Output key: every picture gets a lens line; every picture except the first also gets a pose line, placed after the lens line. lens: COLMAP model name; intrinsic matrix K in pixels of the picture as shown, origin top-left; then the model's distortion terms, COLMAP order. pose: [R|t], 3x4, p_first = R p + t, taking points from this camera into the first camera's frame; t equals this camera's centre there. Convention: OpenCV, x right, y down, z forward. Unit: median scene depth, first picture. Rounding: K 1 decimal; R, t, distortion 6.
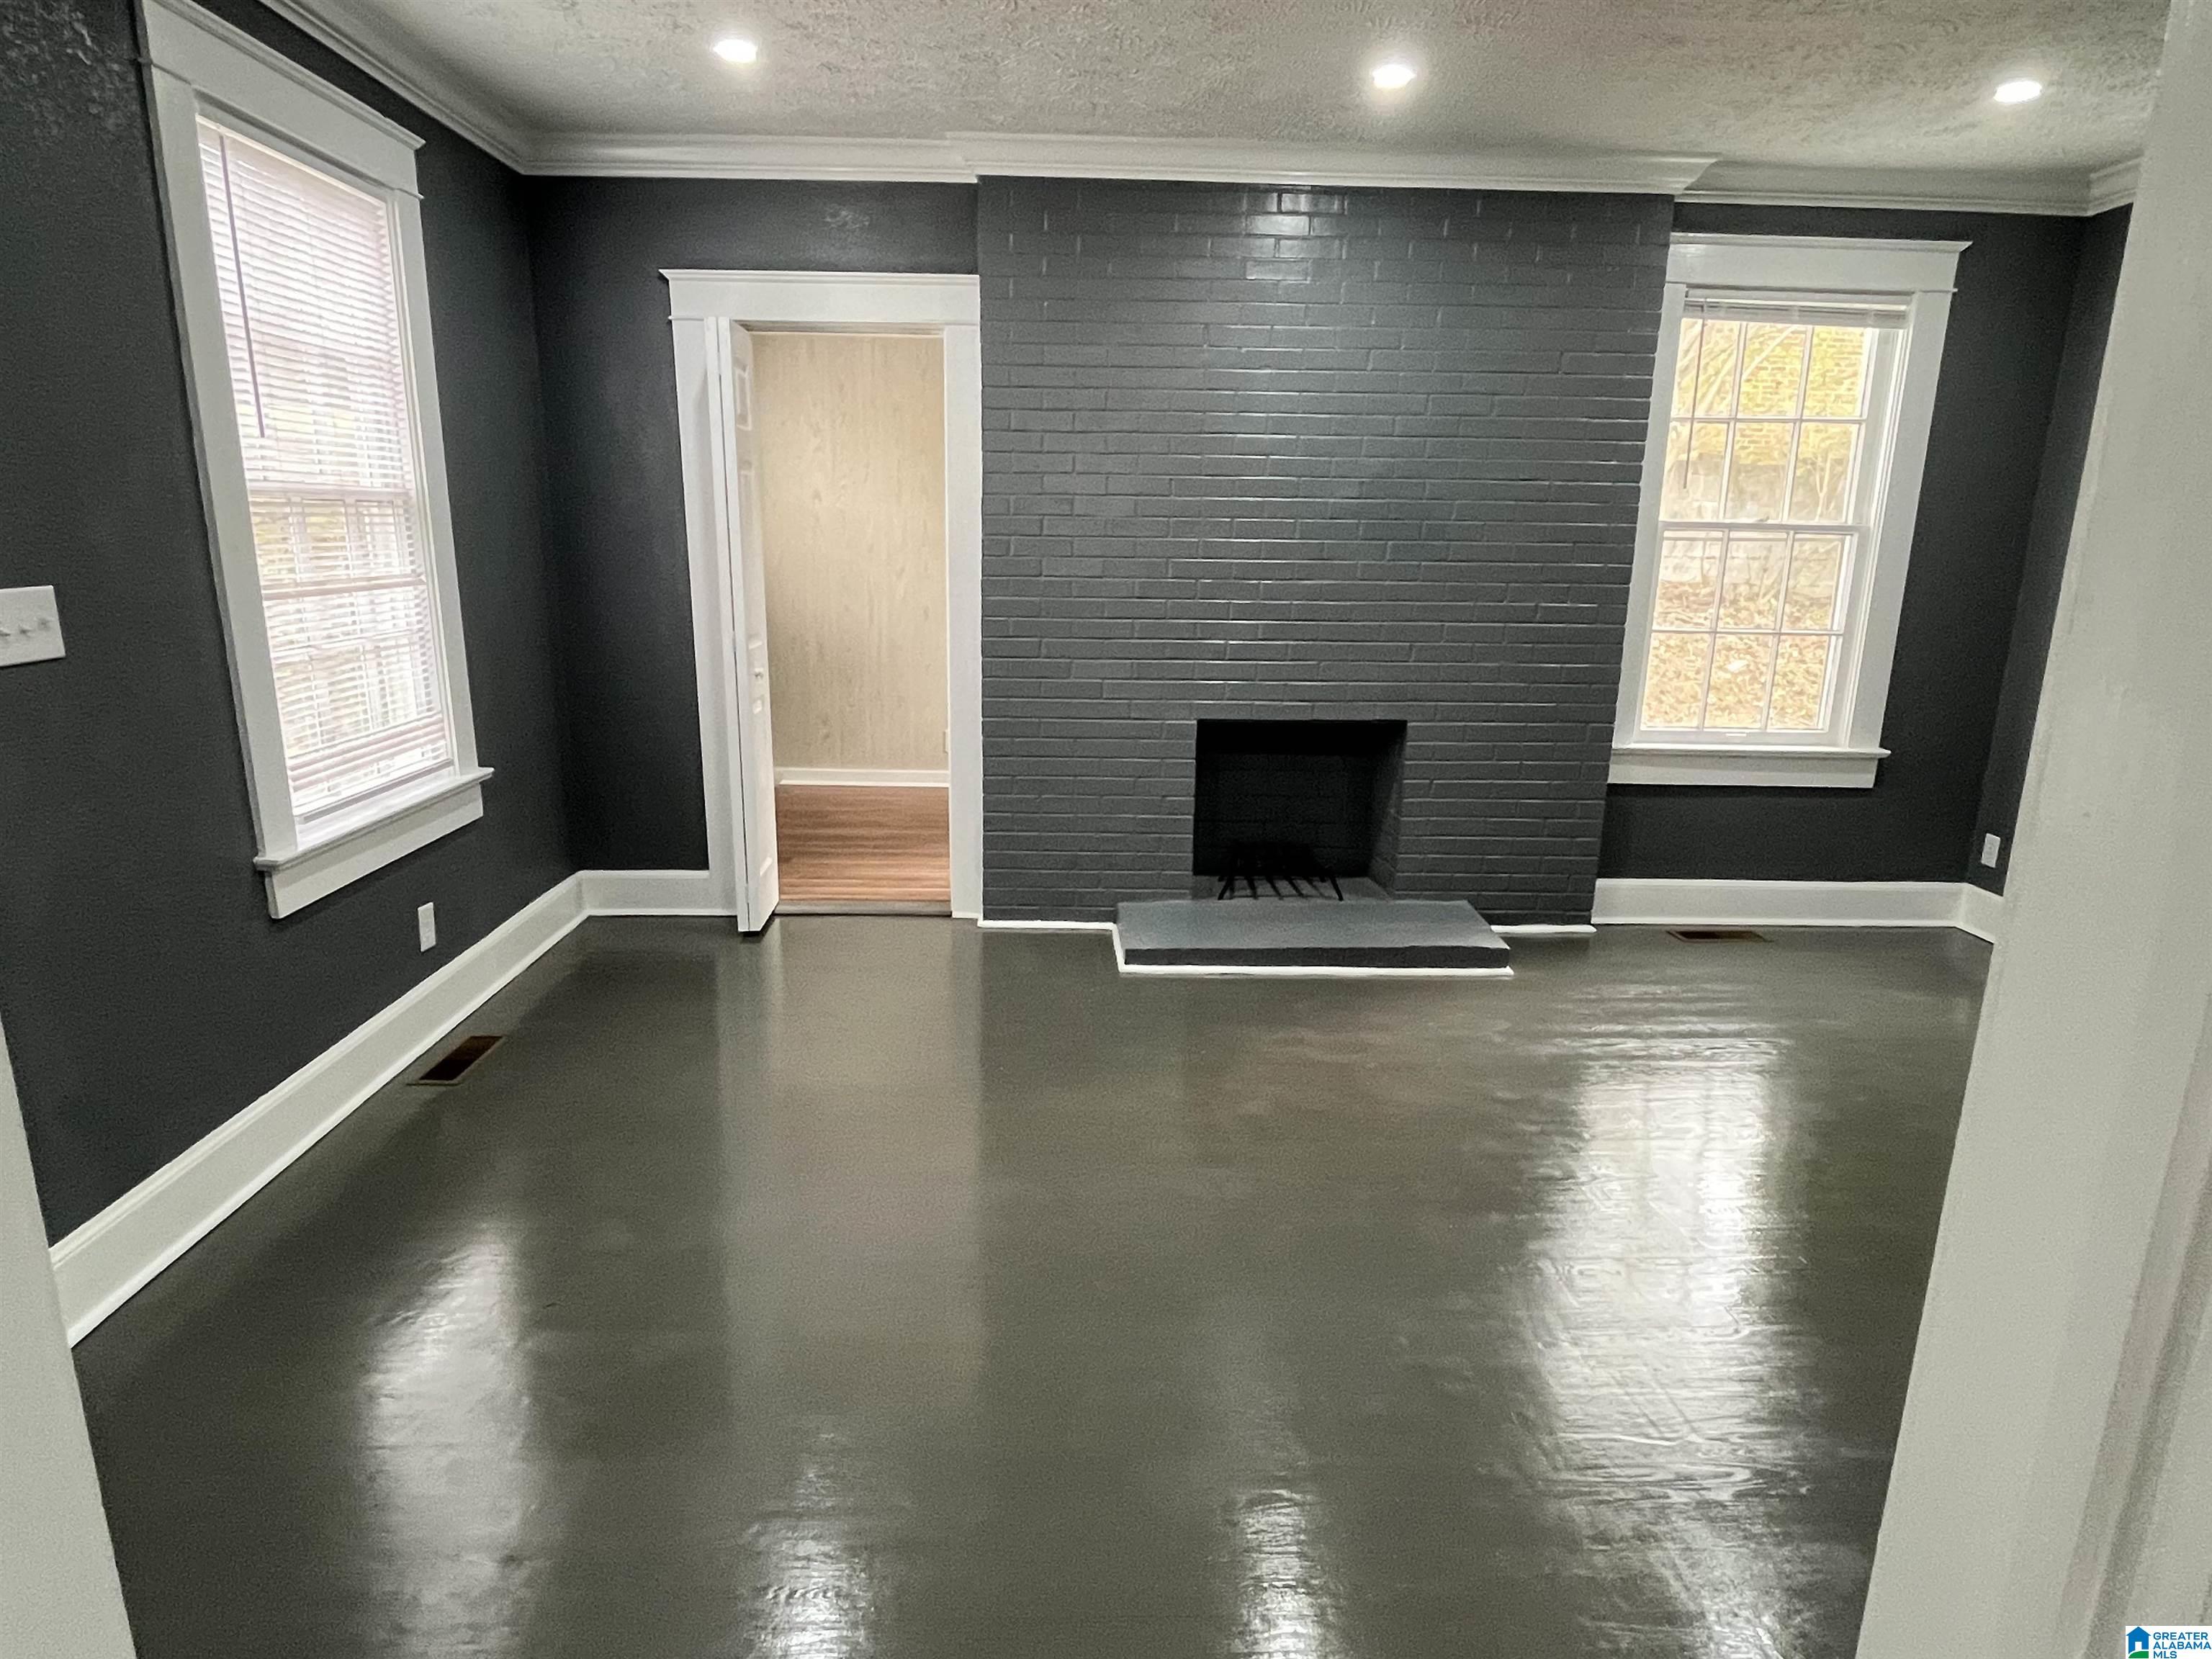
lens RADIAL K [[1270.2, 0, 1105.9], [0, 1270.2, 847.4], [0, 0, 1]] dist [0.006546, 0.000872]
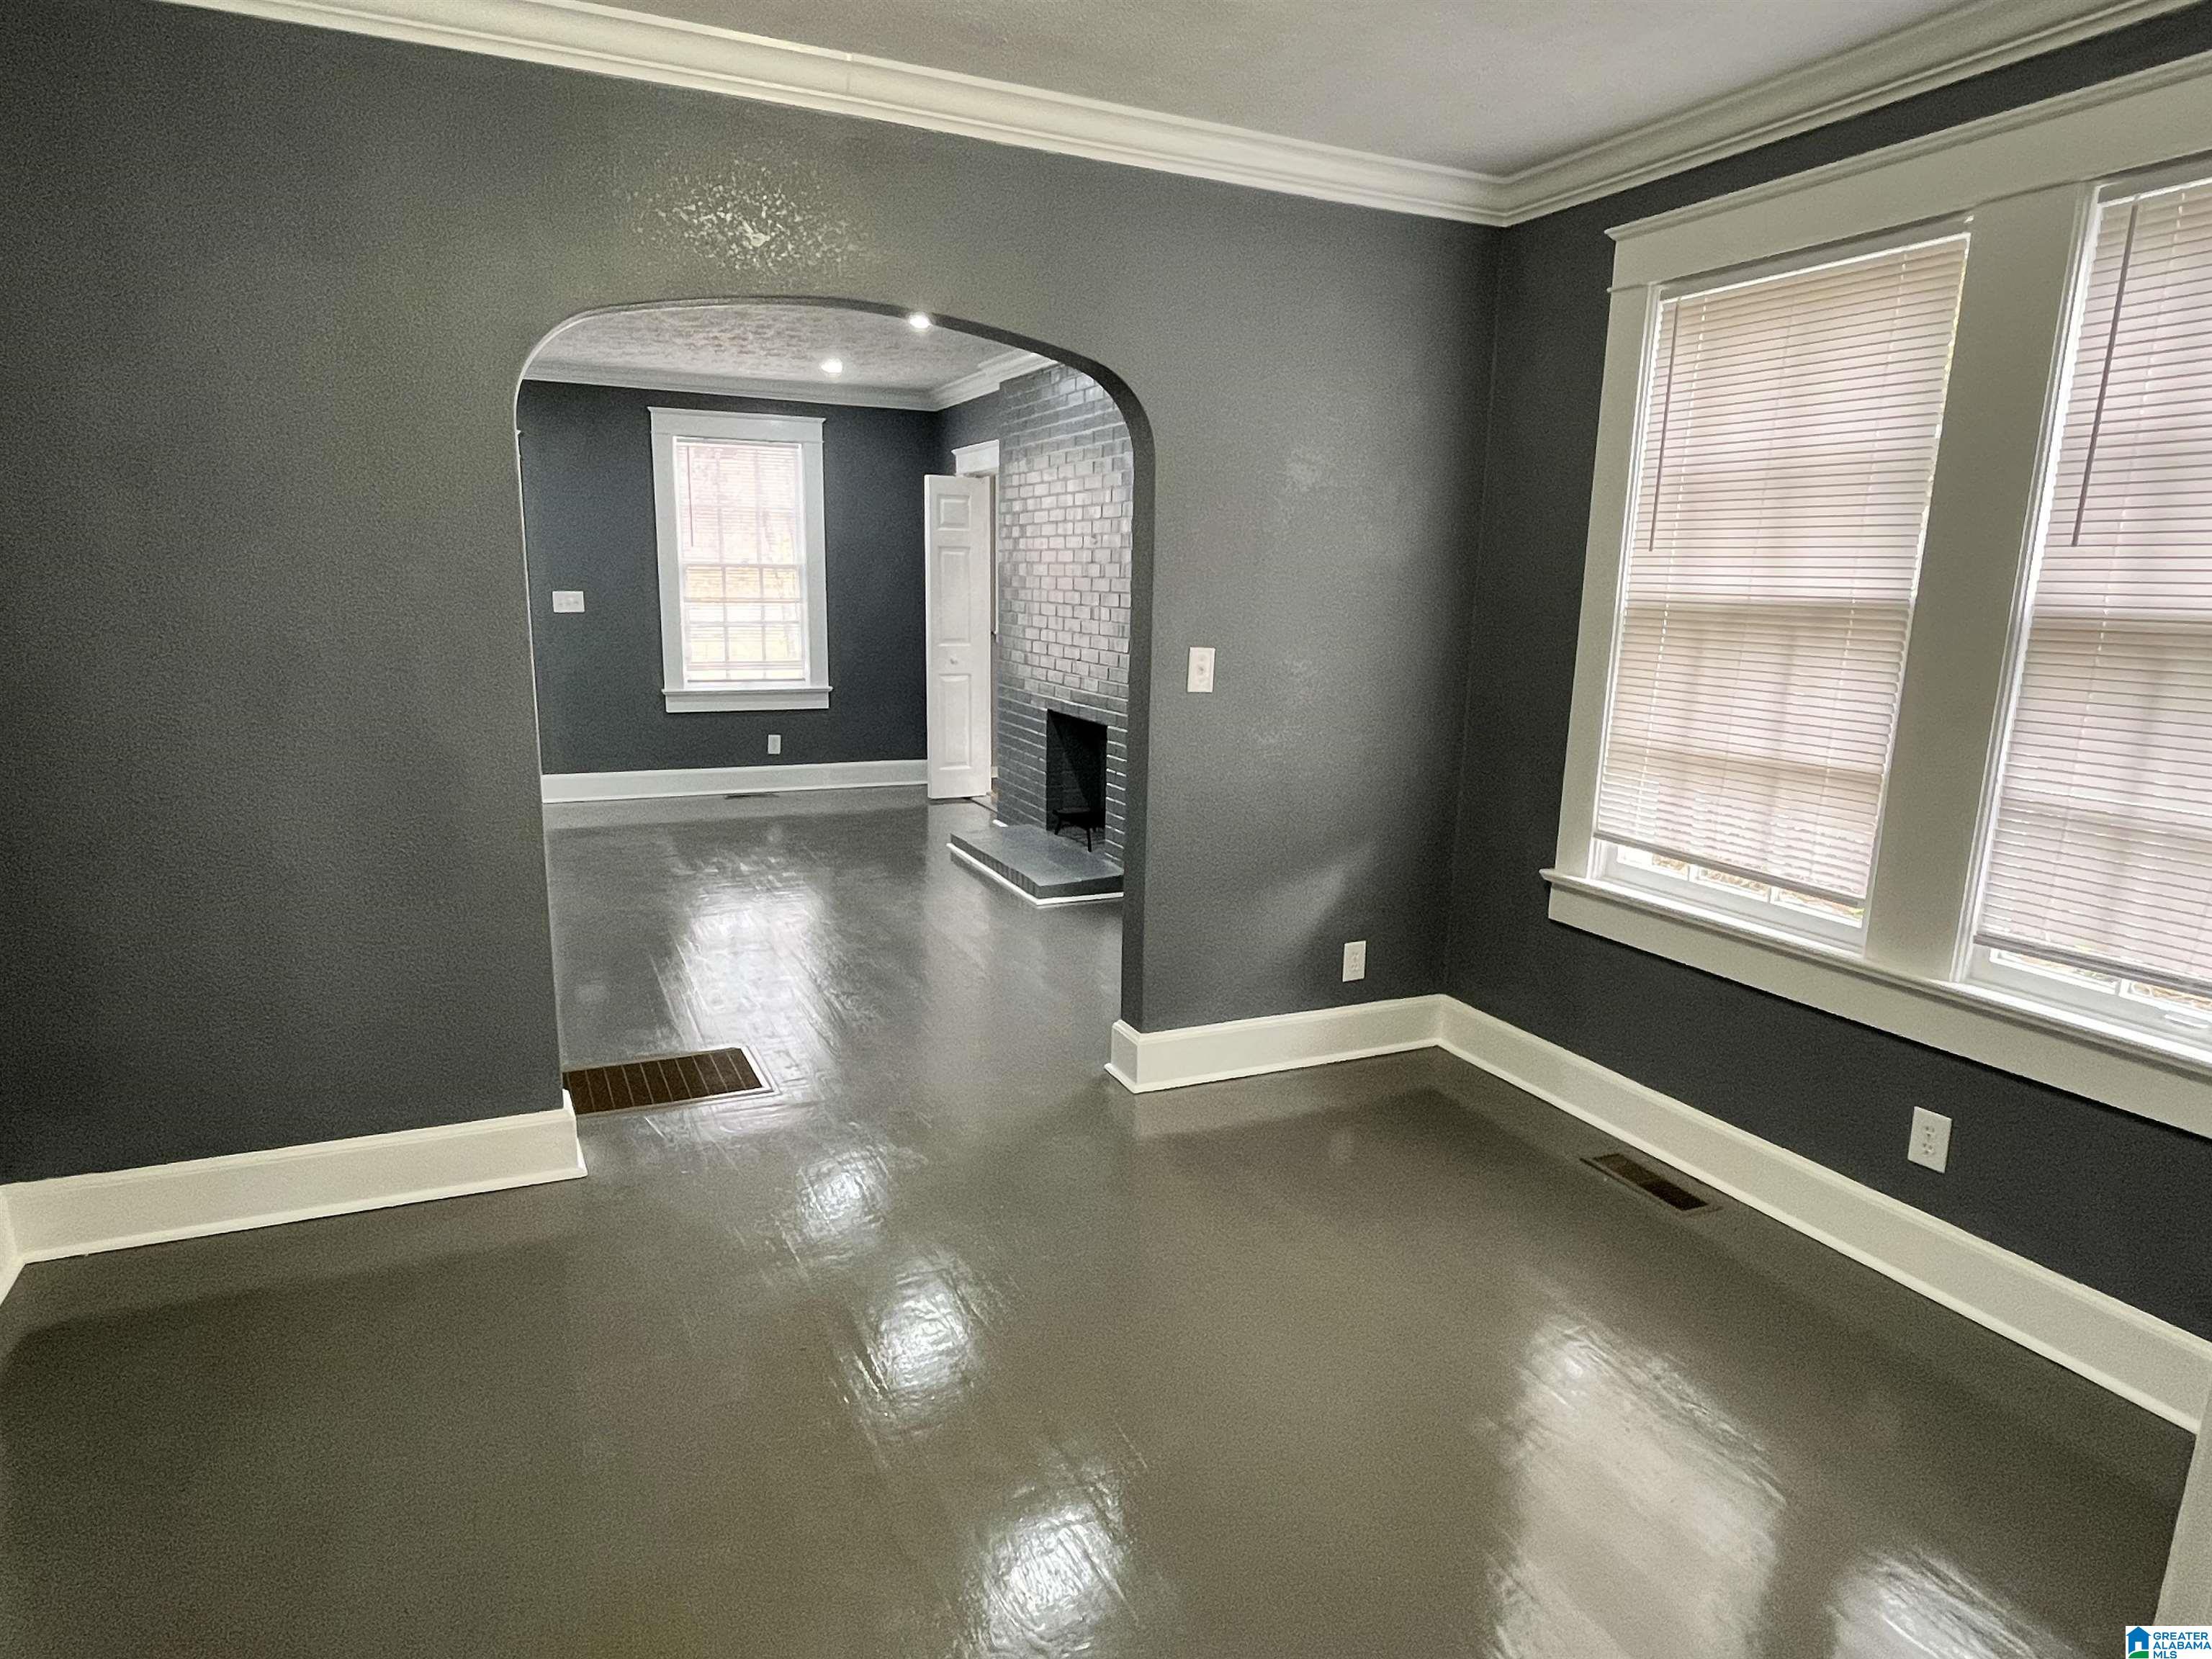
lens RADIAL K [[1270.2, 0, 1096.5], [0, 1270.2, 830.7], [0, 0, 1]] dist [0.006546, 0.000872]
pose [[0.401176, 0.179410, -0.898259, 1.950688], [-0.238911, 0.967183, 0.086476, -0.137229], [0.884296, 0.179912, 0.430873, 0.567658]]
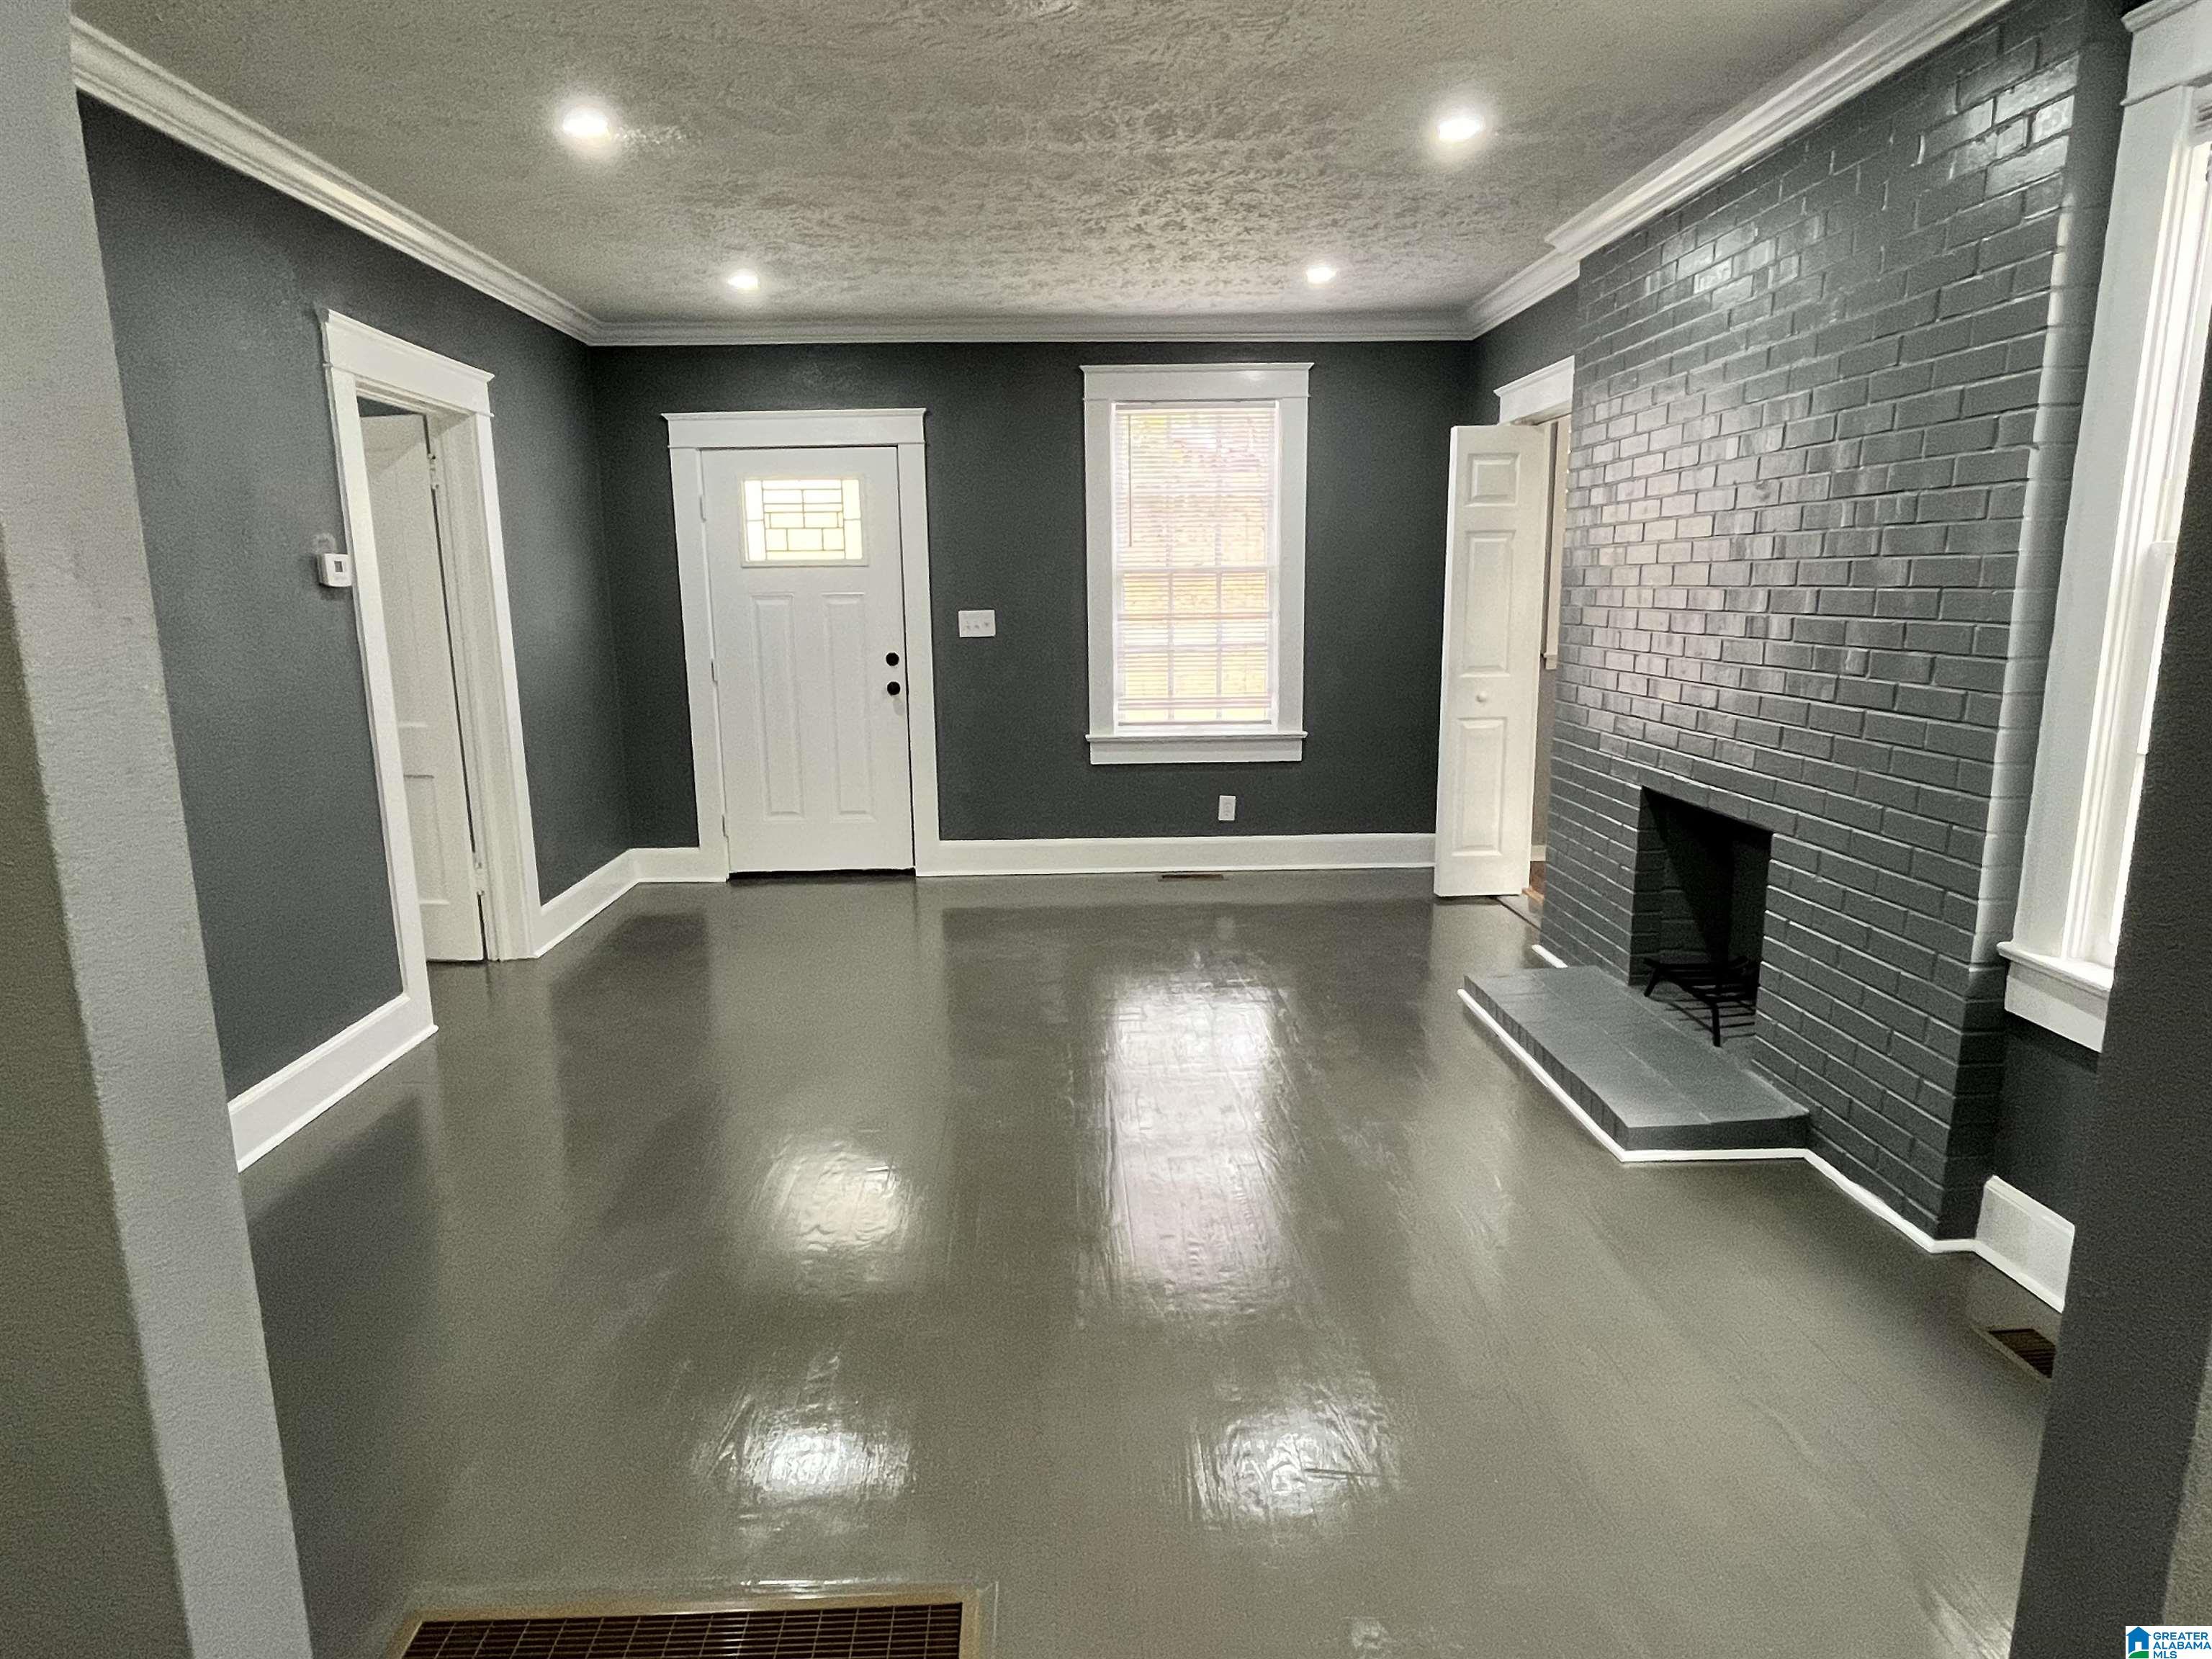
lens RADIAL K [[1270.2, 0, 1086.5], [0, 1270.2, 829.0], [0, 0, 1]] dist [0.006546, 0.000872]
pose [[0.005569, 0.177106, -0.984176, 1.269702], [-0.232929, 0.957349, 0.170960, -0.175864], [0.972478, 0.228291, 0.046585, 0.771498]]
